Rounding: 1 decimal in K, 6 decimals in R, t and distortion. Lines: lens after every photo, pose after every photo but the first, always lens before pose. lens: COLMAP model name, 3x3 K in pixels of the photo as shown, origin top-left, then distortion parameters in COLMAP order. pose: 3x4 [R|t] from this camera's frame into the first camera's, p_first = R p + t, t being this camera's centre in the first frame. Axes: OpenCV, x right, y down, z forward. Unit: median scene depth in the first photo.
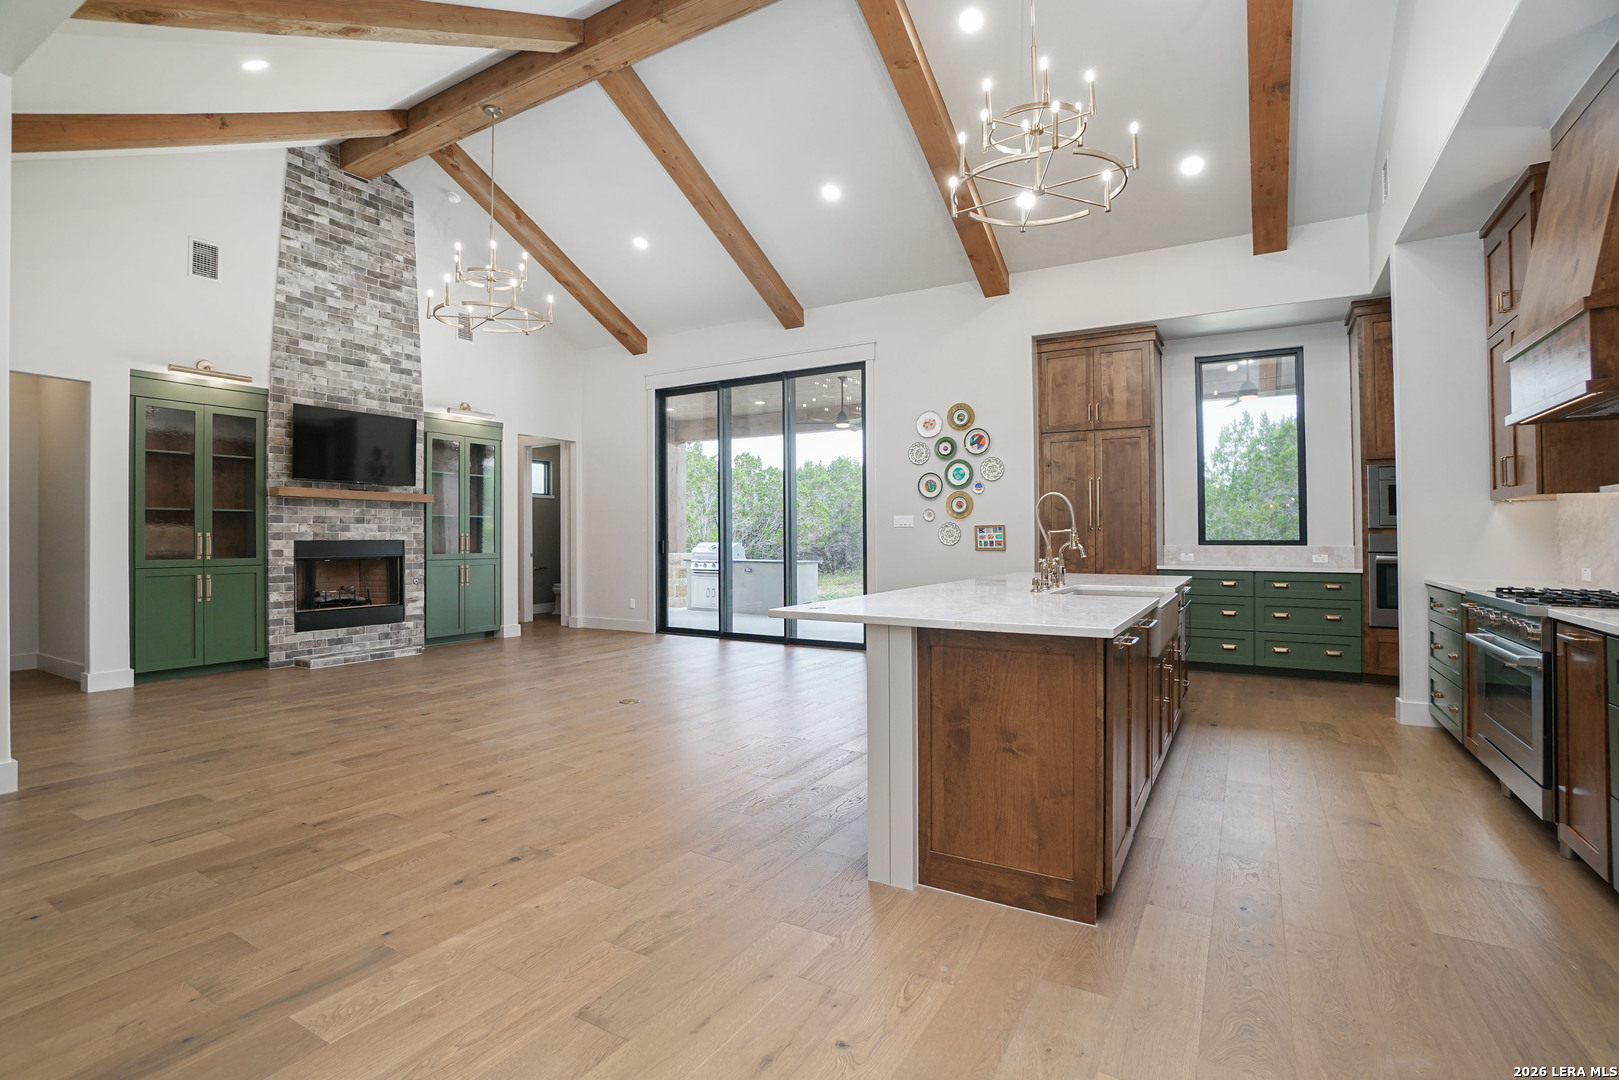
lens RADIAL K [[744.5, 0, 809.5], [0, 744.5, 540.0], [0, 0, 1]] dist [-0.048643, 0.016094]
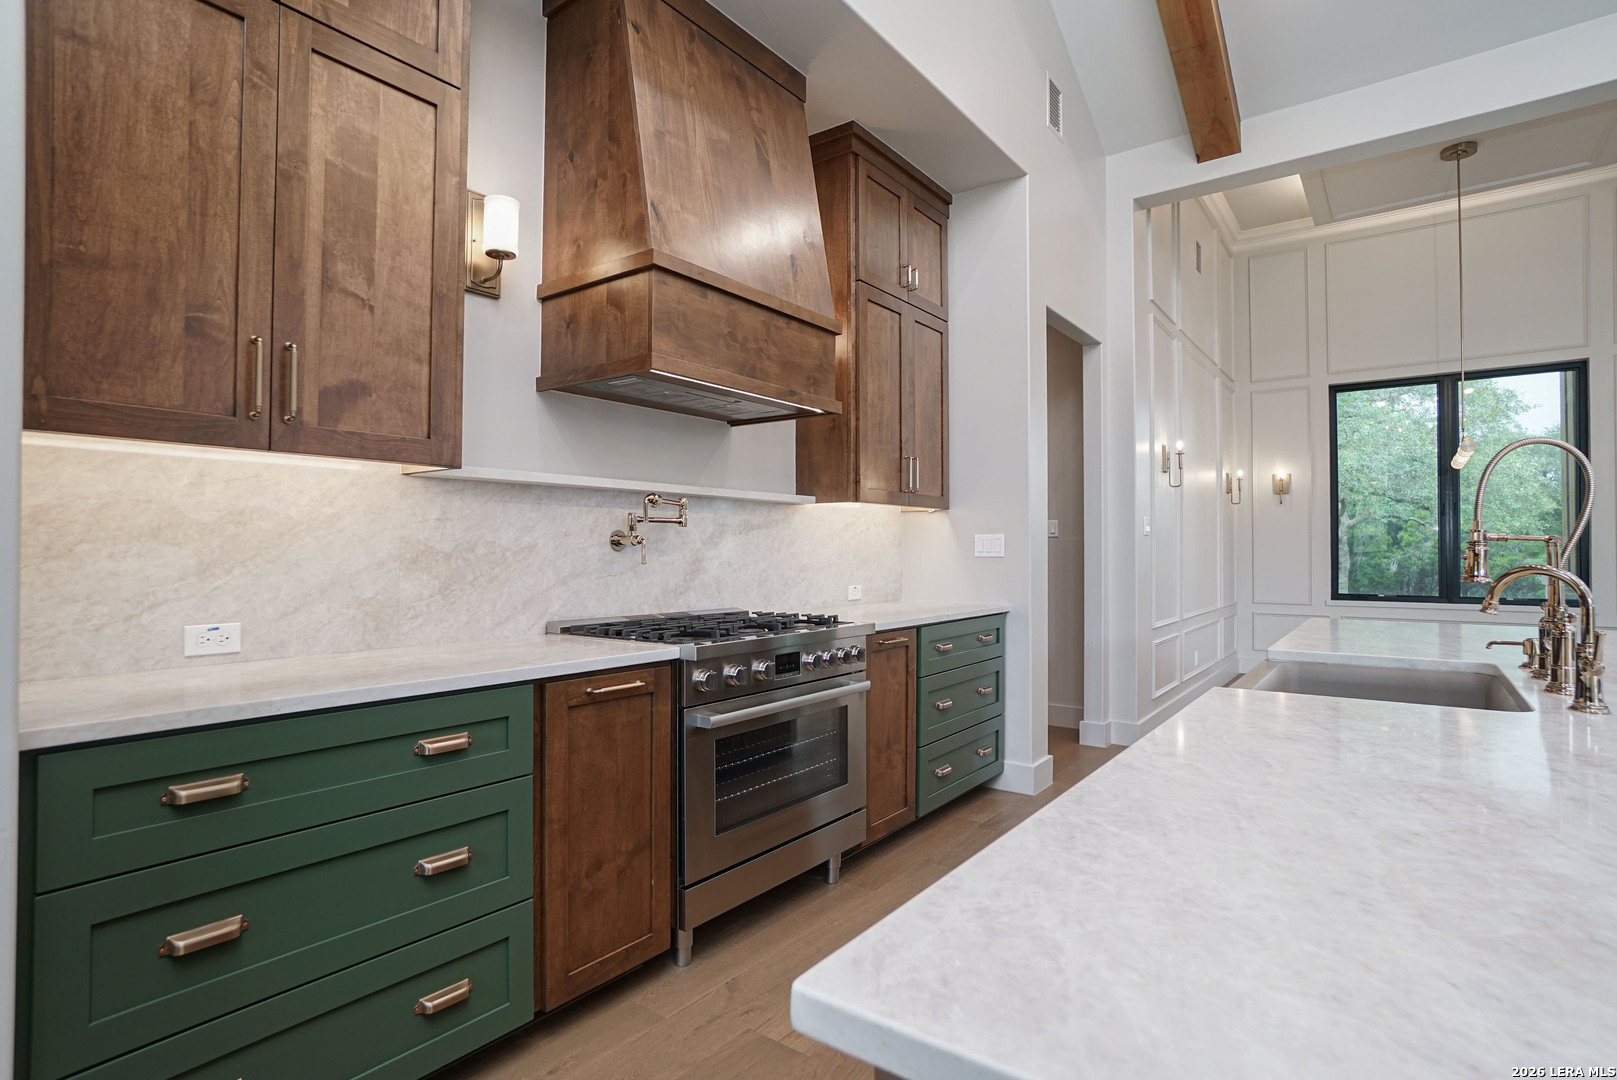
lens RADIAL K [[803.8, 0, 808.5], [0, 803.8, 540.0], [0, 0, 1]] dist [-0.023969, 0.000690]
pose [[-0.993388, 0.007397, 0.114566, 0.382203], [0.005825, 0.999884, -0.014049, -0.001956], [-0.114657, -0.013289, -0.993316, 0.827211]]
